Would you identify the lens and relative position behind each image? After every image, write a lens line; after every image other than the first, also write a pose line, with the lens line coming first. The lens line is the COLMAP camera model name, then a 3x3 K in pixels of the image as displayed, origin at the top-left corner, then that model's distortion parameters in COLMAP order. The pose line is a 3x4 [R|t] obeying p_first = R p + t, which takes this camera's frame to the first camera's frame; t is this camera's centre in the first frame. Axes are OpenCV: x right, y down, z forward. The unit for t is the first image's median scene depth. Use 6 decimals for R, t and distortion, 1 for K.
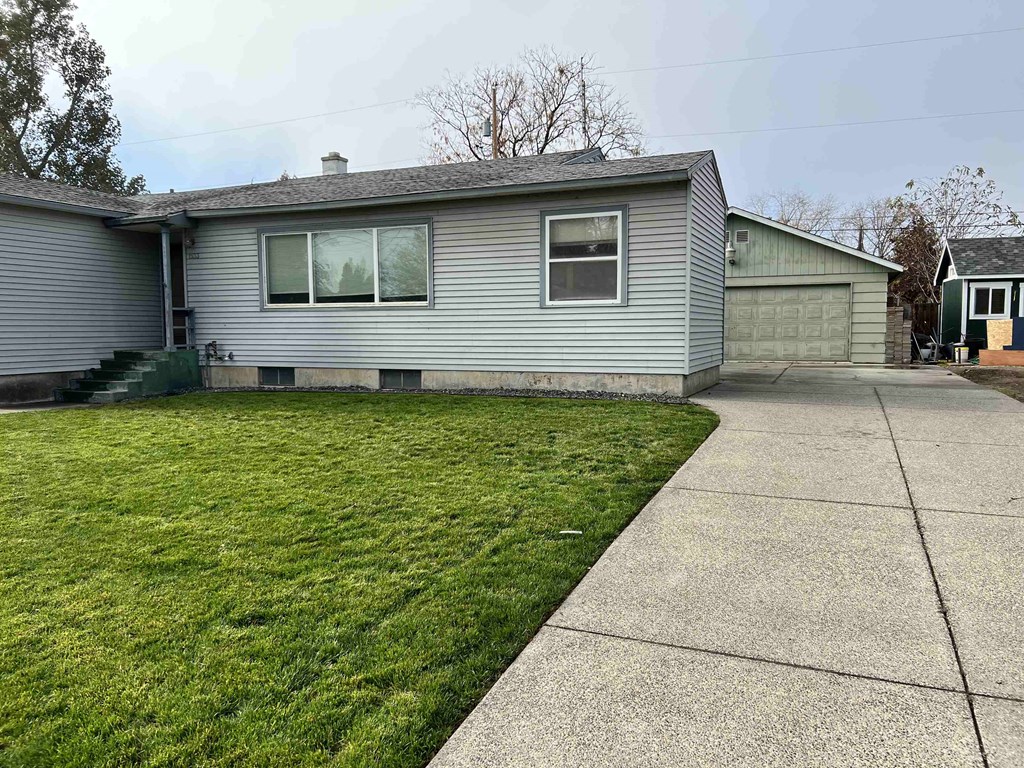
lens RADIAL K [[775.1, 0, 512.3], [0, 775.1, 381.1], [0, 0, 1]] dist [0.003164, -0.008287]
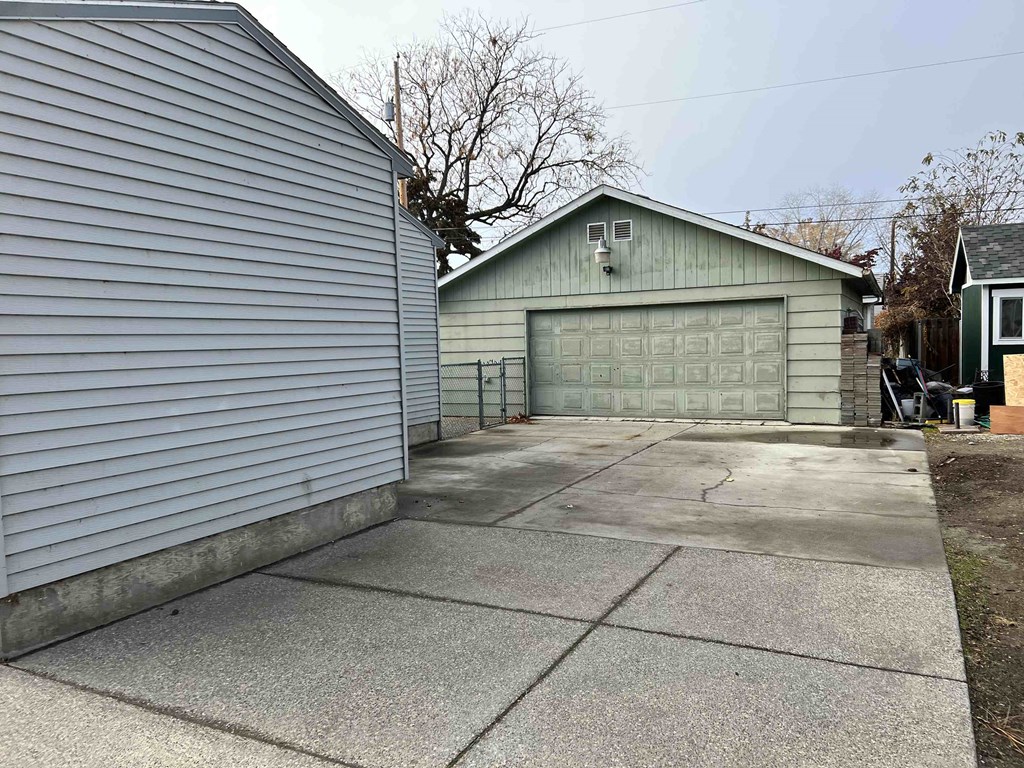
lens RADIAL K [[775.1, 0, 511.9], [0, 775.1, 388.0], [0, 0, 1]] dist [0.003164, -0.008287]
pose [[0.997393, -0.016819, -0.070173, 0.248958], [0.016427, 0.999846, -0.006159, -0.050560], [0.070266, 0.004991, 0.997516, 0.341020]]
